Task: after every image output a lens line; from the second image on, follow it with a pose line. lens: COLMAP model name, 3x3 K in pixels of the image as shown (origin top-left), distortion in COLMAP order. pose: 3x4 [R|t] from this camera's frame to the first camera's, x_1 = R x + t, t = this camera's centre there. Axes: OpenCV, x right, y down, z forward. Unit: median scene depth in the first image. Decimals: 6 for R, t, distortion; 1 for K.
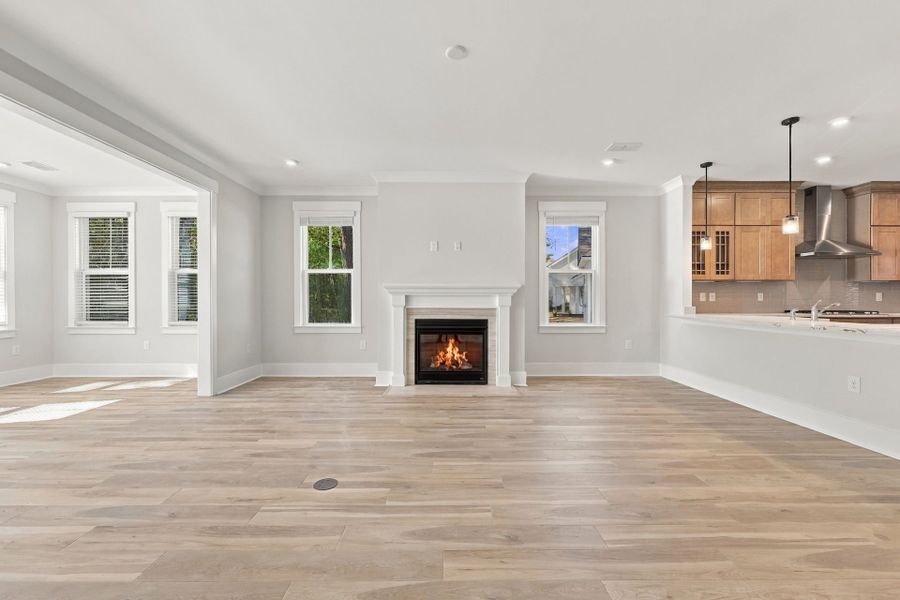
lens RADIAL K [[363.4, 0, 450.0], [0, 363.4, 300.0], [0, 0, 1]] dist [-0.001812, 0.000078]
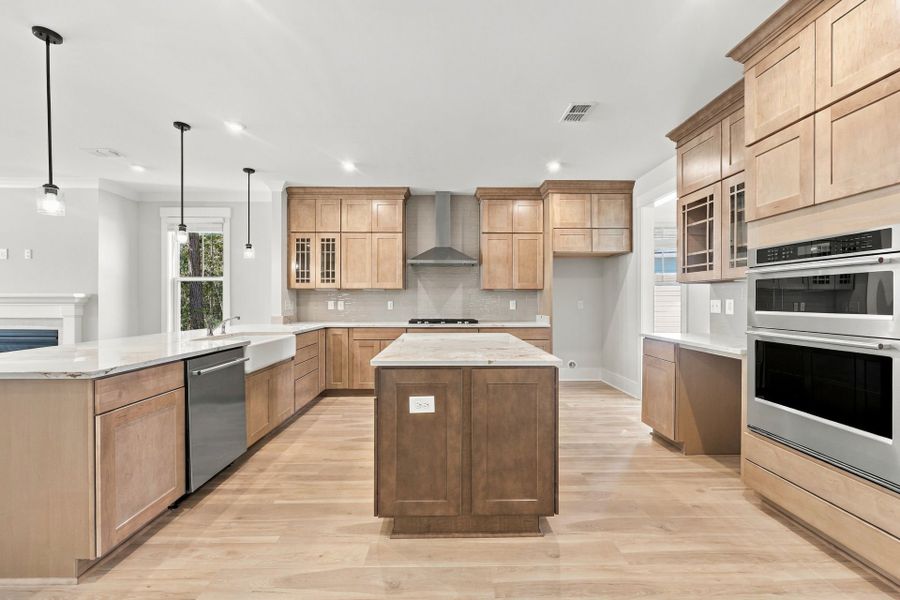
lens RADIAL K [[363.4, 0, 450.0], [0, 363.4, 300.0], [0, 0, 1]] dist [-0.001812, 0.000078]
pose [[0.999970, -0.000890, 0.007640, 1.142960], [0.001027, 0.999838, -0.017968, -0.006525], [-0.007623, 0.017975, 0.999809, 0.022966]]
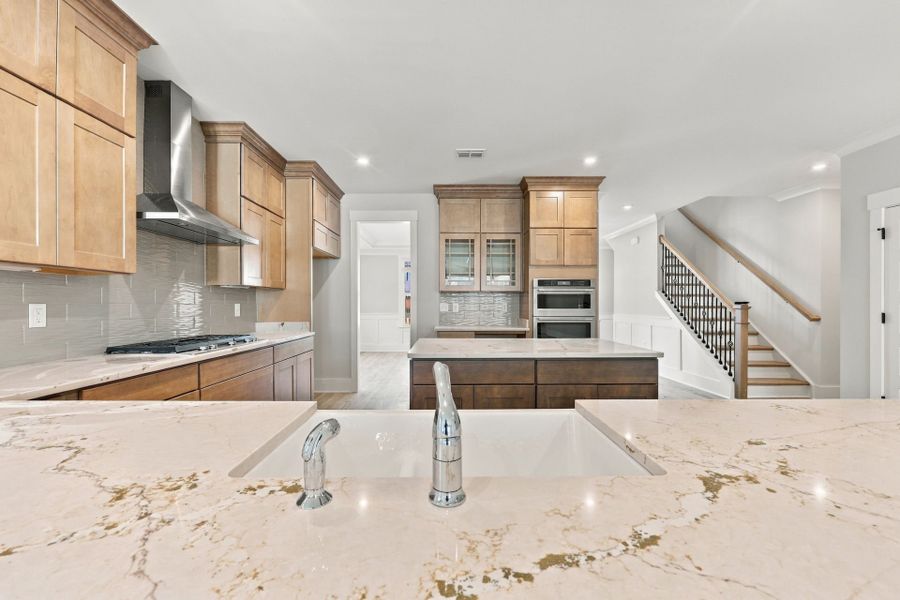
lens RADIAL K [[363.4, 0, 450.0], [0, 363.4, 300.0], [0, 0, 1]] dist [-0.001812, 0.000078]
pose [[-0.000766, 0.010299, 0.999947, 0.581584], [0.013833, 0.999851, -0.010287, -0.016448], [-0.999904, 0.013824, -0.000908, 0.692395]]
